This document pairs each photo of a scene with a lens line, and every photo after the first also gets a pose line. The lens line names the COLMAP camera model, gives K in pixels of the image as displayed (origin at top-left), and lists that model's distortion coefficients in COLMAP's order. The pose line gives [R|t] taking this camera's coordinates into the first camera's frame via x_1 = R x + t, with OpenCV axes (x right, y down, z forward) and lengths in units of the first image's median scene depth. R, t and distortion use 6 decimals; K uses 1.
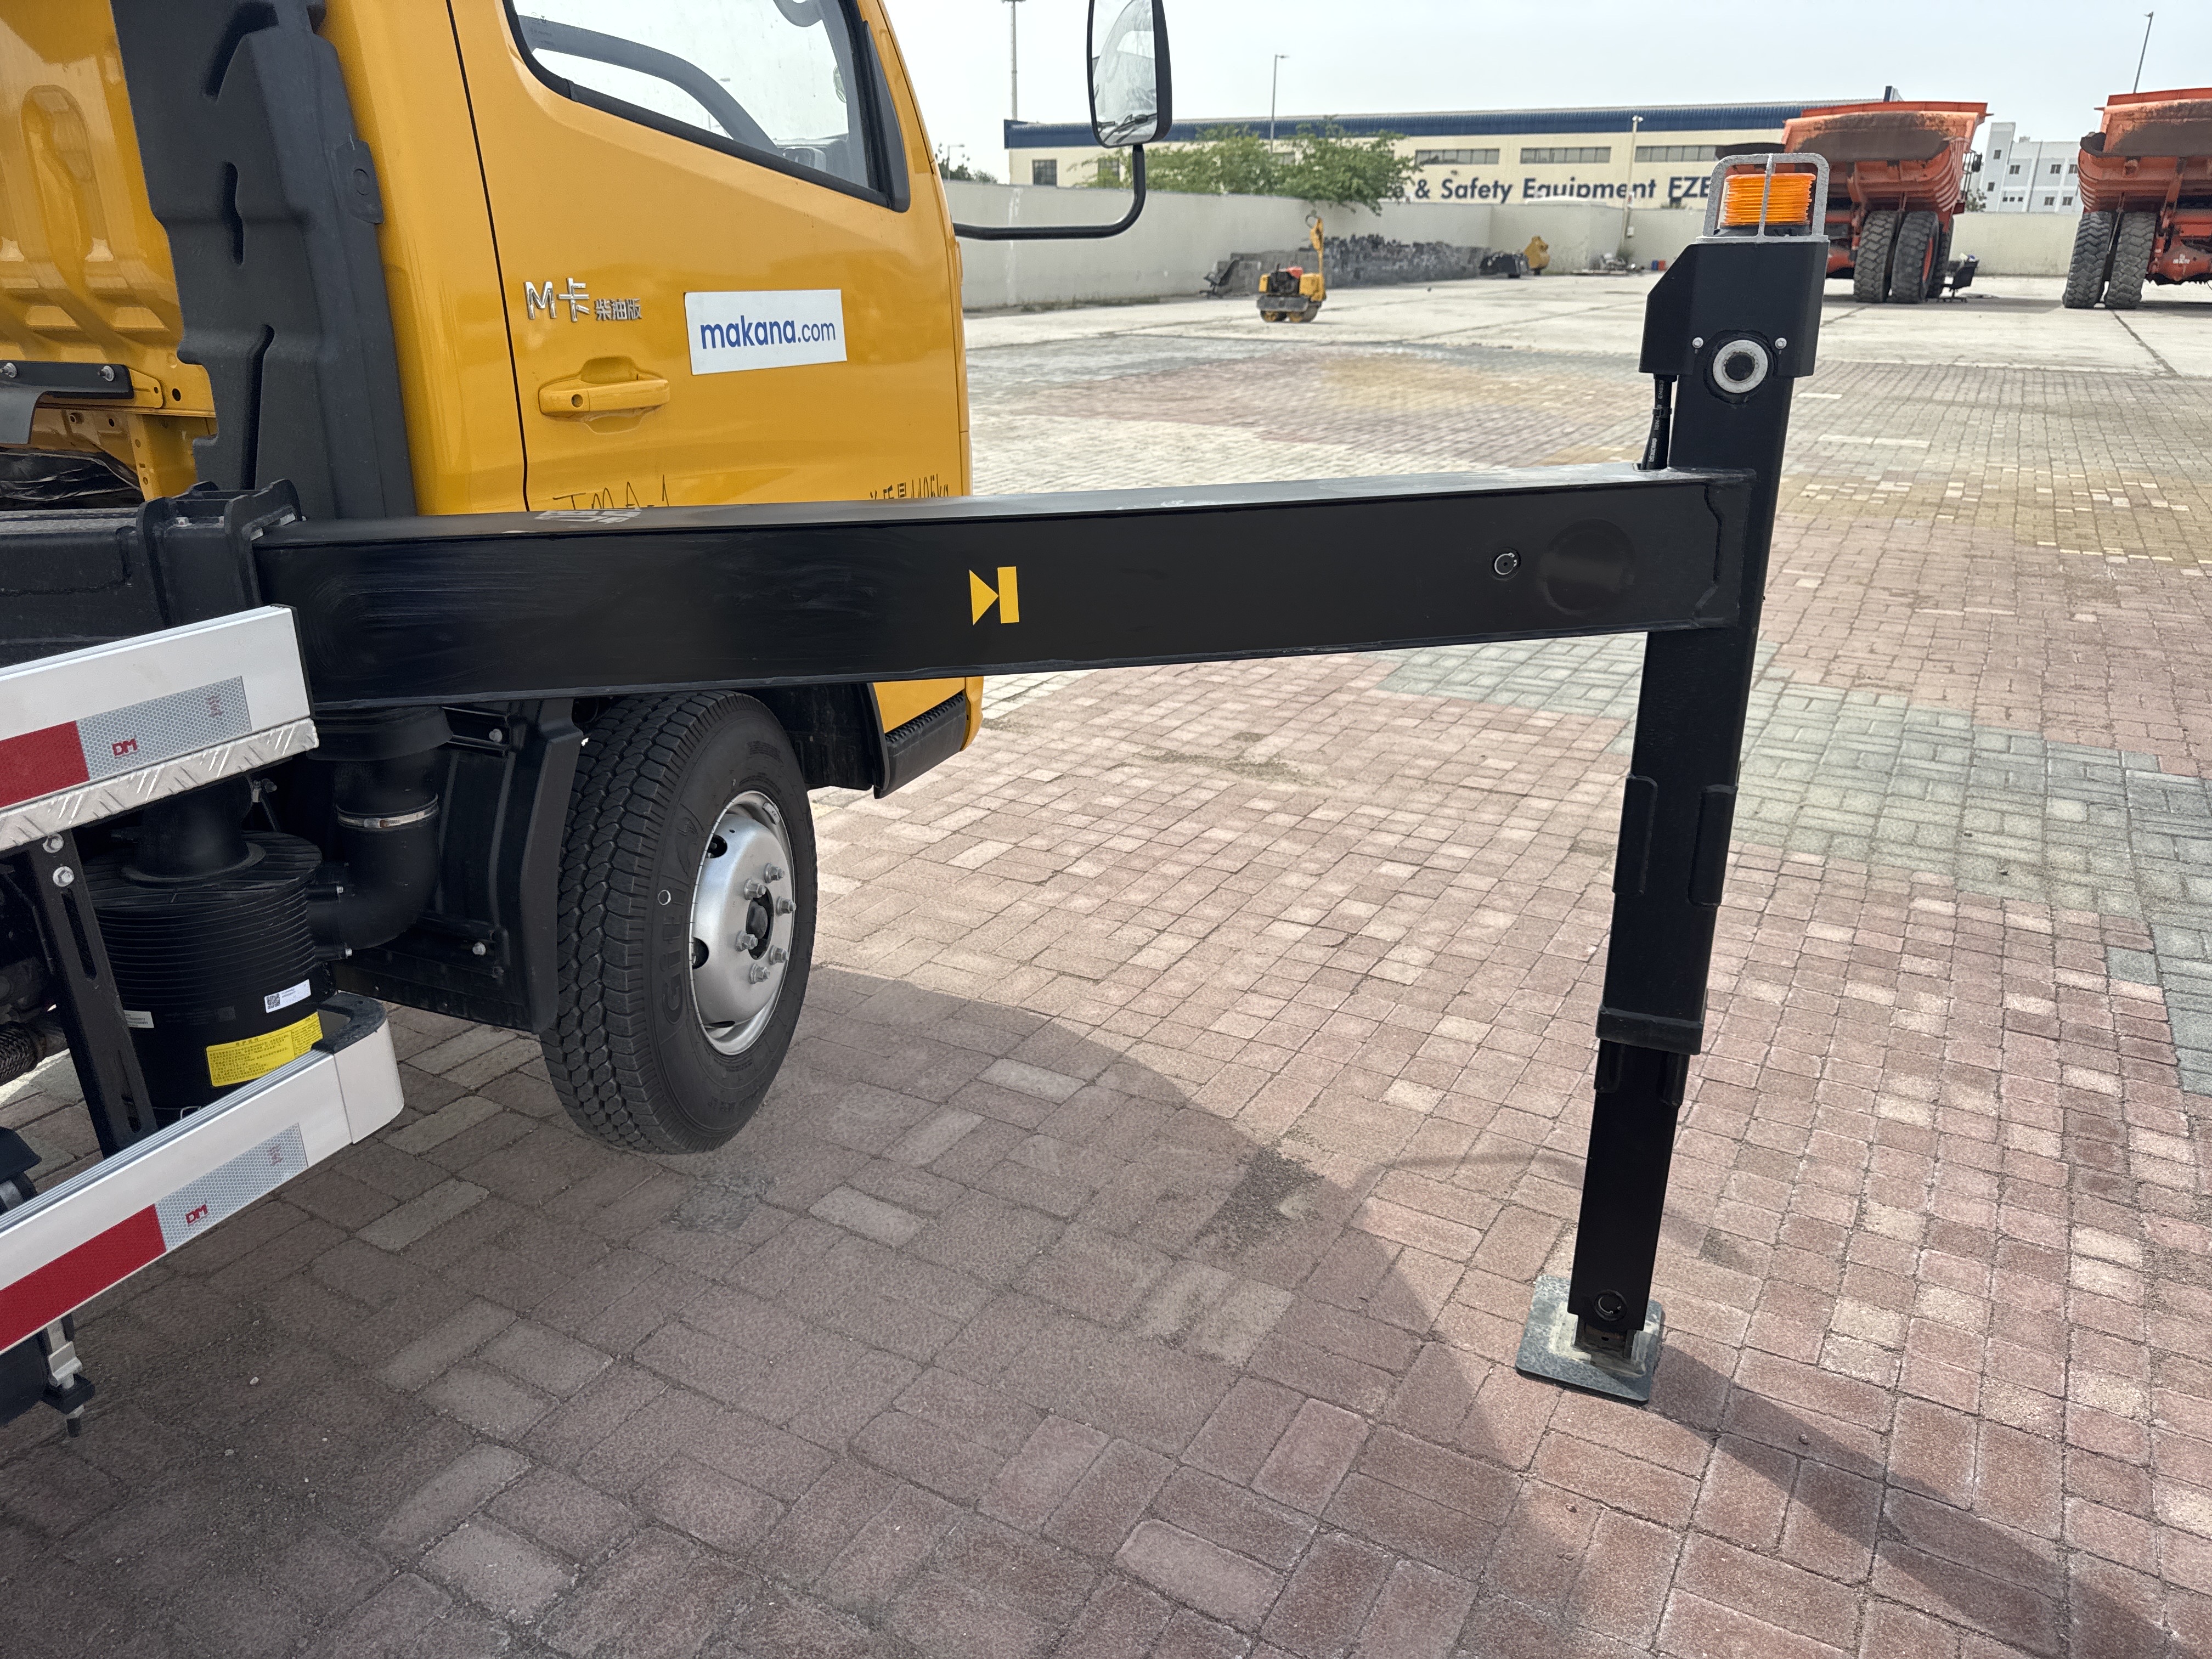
lens RADIAL K [[1568.0, 0, 1075.3], [0, 1568.0, 832.9], [0, 0, 1]] dist [0.026704, -0.034378]
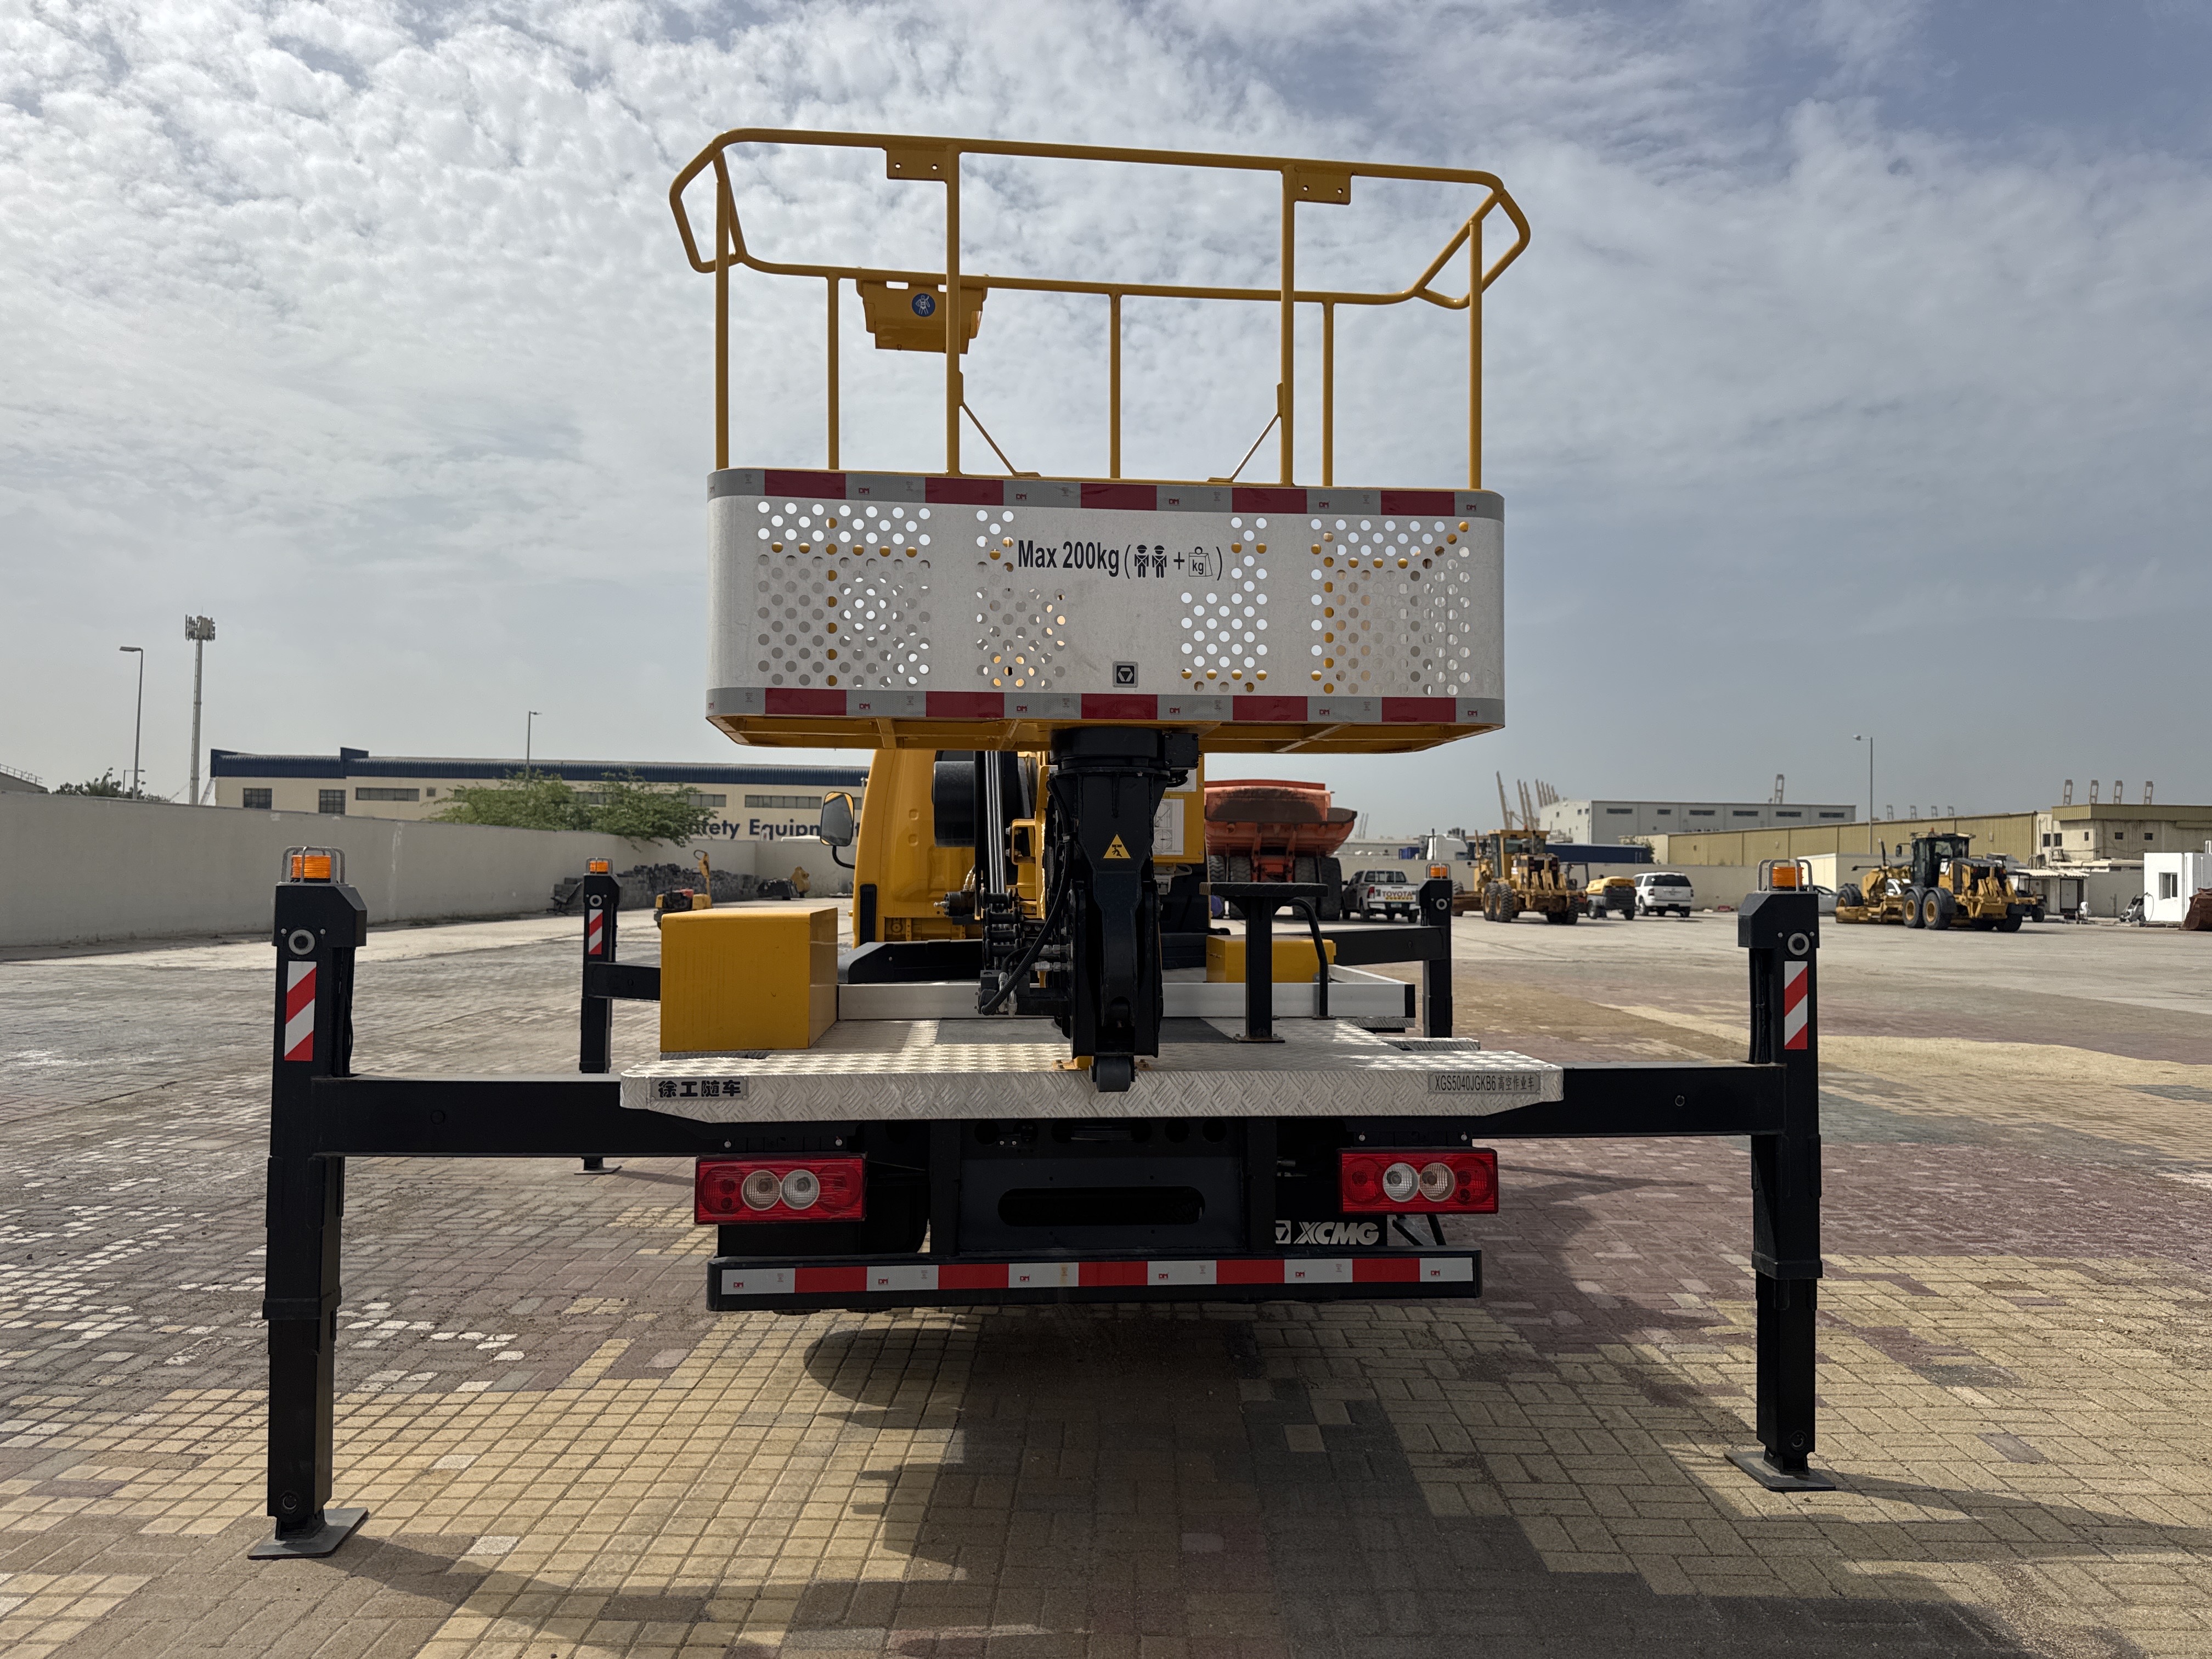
lens RADIAL K [[1568.0, 0, 1098.3], [0, 1568.0, 810.6], [0, 0, 1]] dist [0.026704, -0.034378]
pose [[0.873795, 0.029860, 0.485377, -1.416704], [0.160045, 0.924851, -0.345017, 0.462669], [-0.459203, 0.379156, 0.803351, -1.244145]]
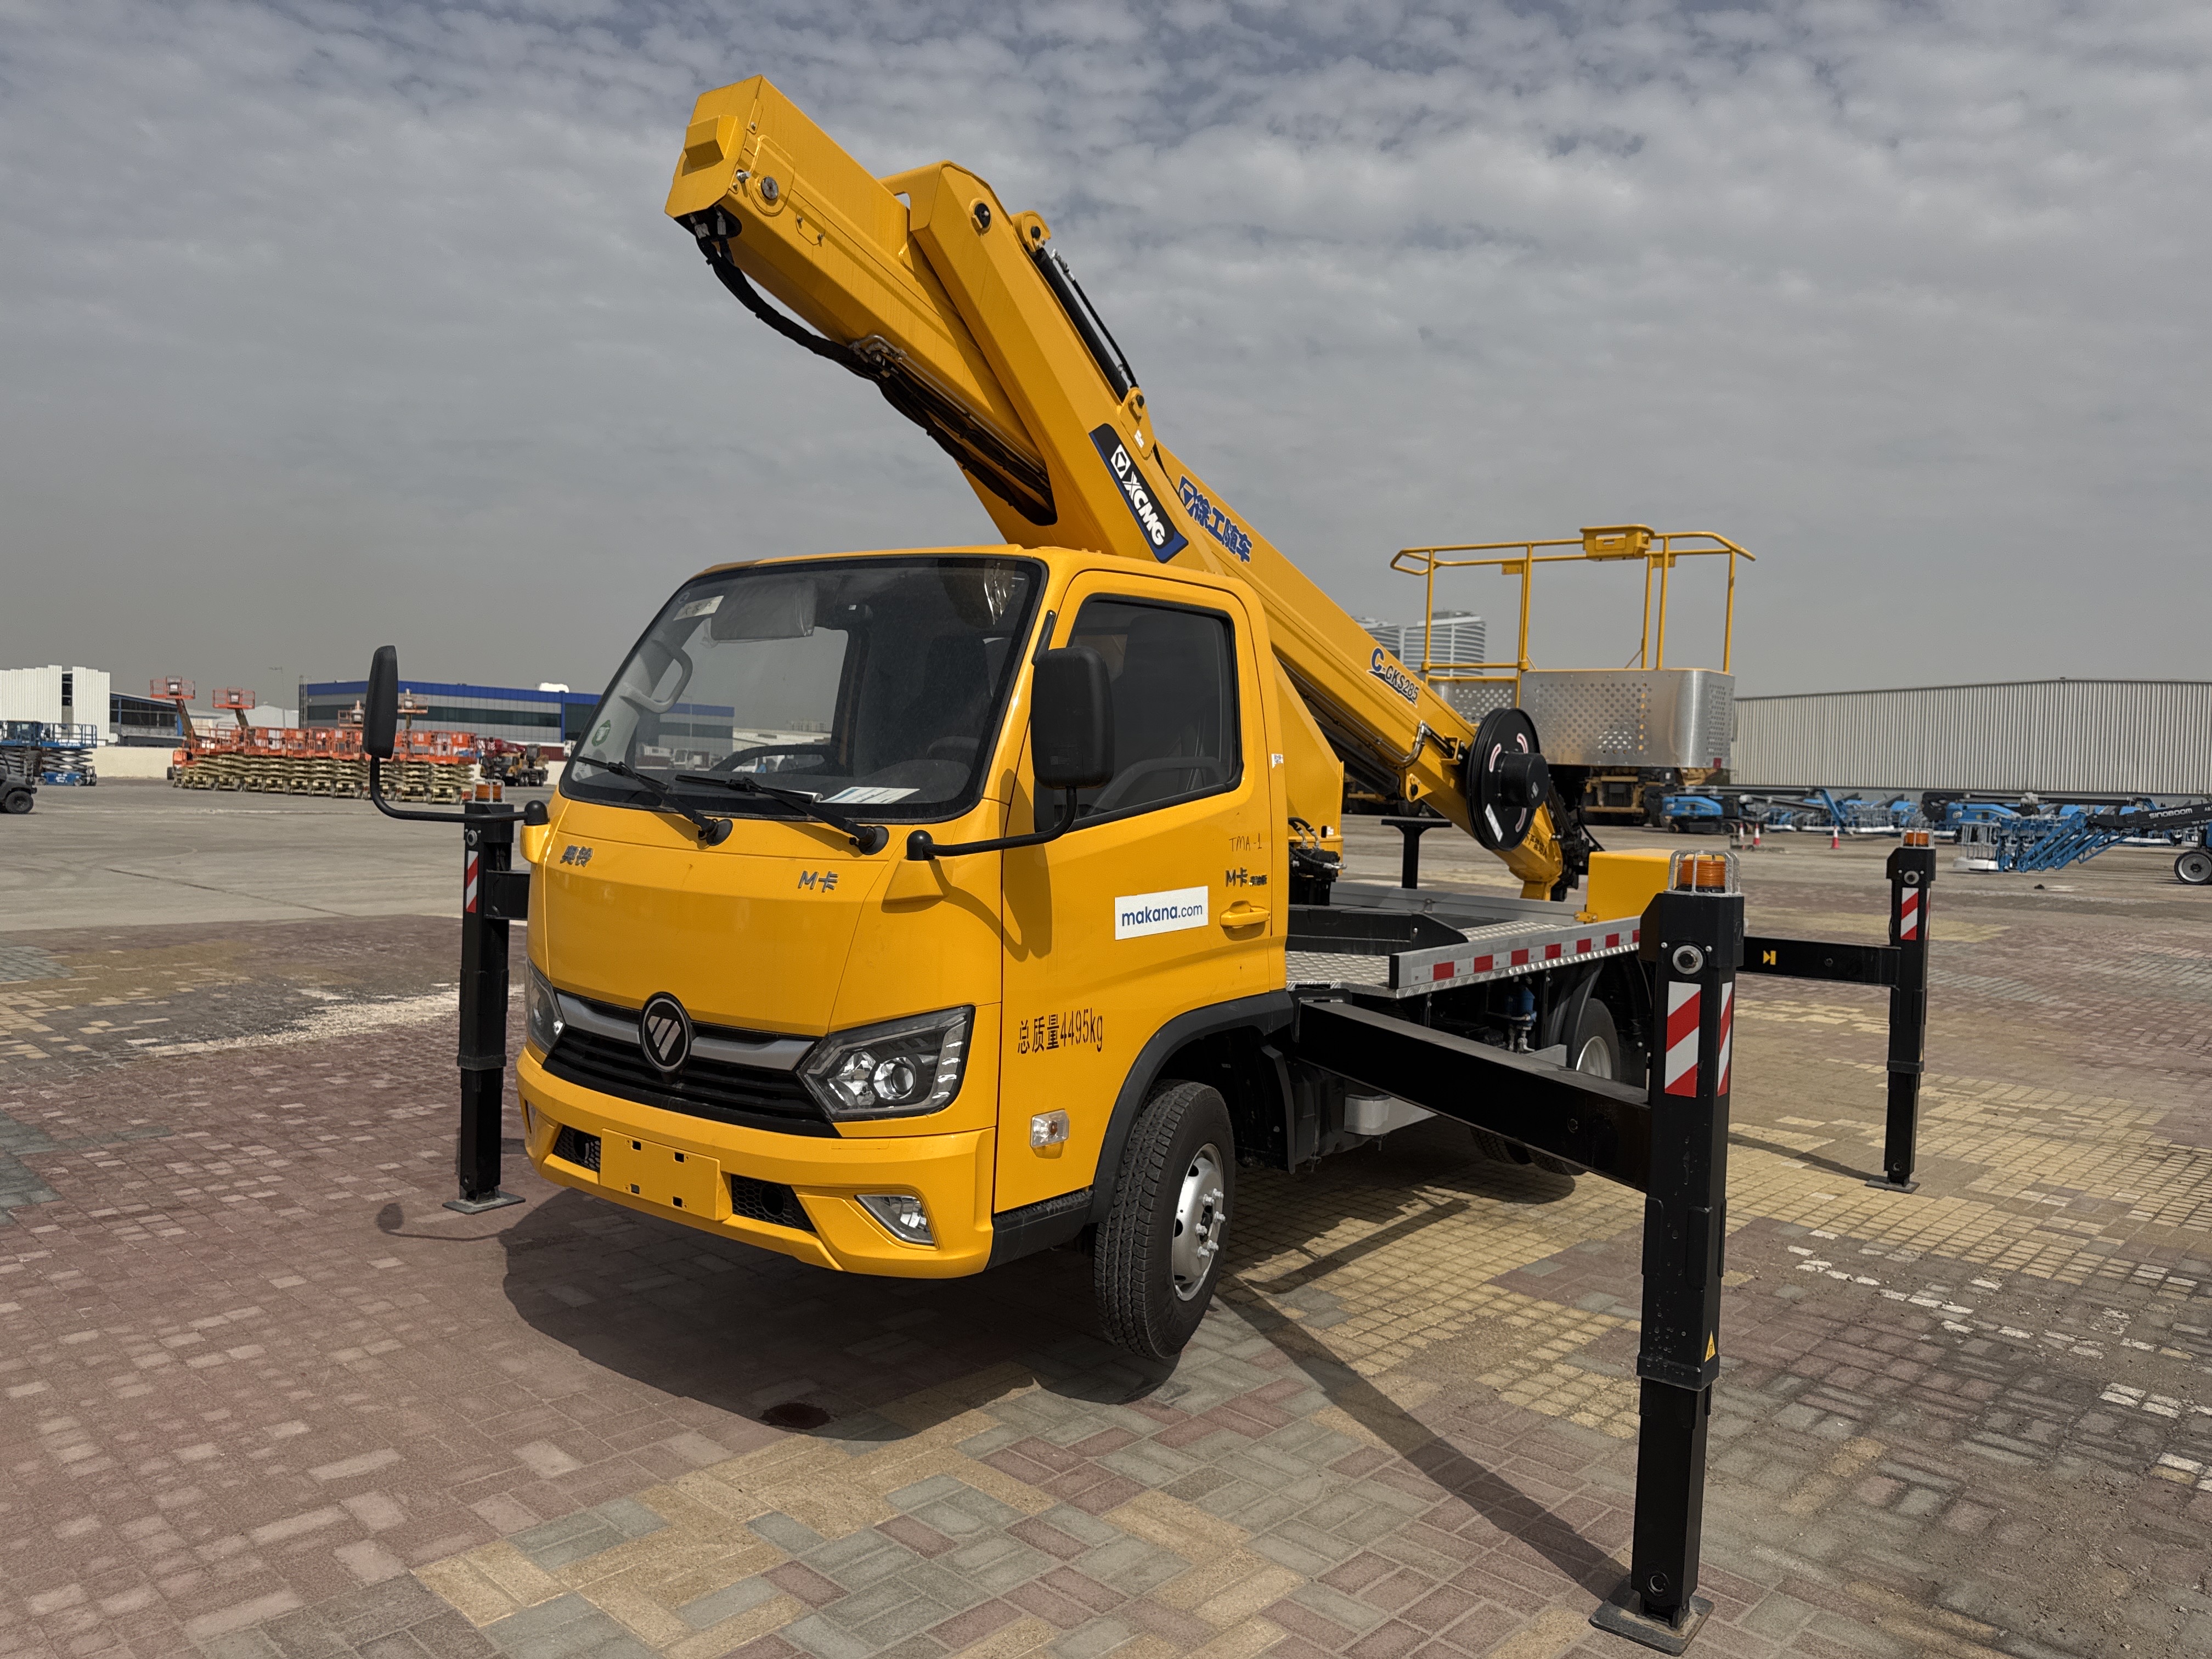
lens RADIAL K [[1568.0, 0, 1096.7], [0, 1568.0, 829.6], [0, 0, 1]] dist [0.026704, -0.034378]
pose [[-0.973789, -0.038684, 0.224138, -0.792990], [0.049729, 0.925381, 0.375761, -0.767374], [-0.221949, 0.377058, -0.899203, 1.892667]]
